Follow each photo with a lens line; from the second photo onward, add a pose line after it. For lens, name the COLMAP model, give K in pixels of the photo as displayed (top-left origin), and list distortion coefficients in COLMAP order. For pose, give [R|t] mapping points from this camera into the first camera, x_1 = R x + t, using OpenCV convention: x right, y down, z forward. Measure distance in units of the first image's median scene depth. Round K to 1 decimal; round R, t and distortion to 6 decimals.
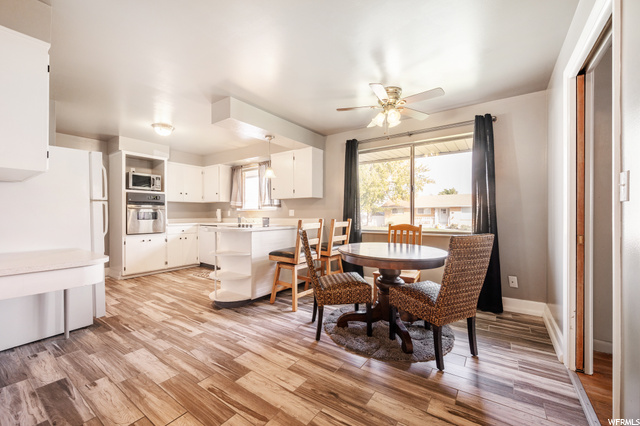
lens RADIAL K [[256.5, 0, 307.0], [0, 256.5, 218.8], [0, 0, 1]] dist [-0.000074, -0.000019]
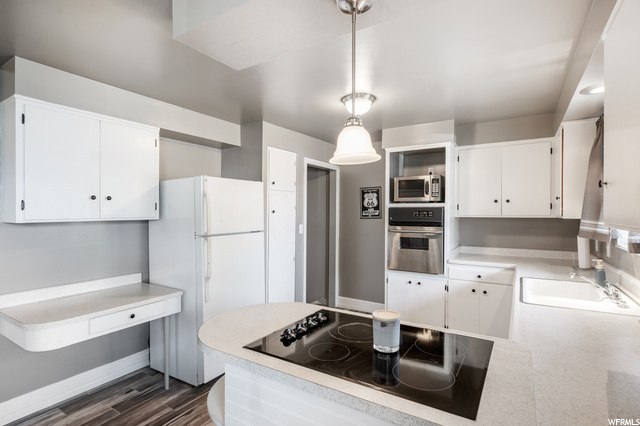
lens RADIAL K [[310.0, 0, 320.0], [0, 310.0, 213.0], [0, 0, 1]] dist [0.003169, 0.000321]
pose [[0.100248, 0.005342, -0.994948, 0.103954], [-0.014626, 0.999885, 0.003895, -0.082081], [0.994855, 0.014162, 0.100315, 0.671923]]
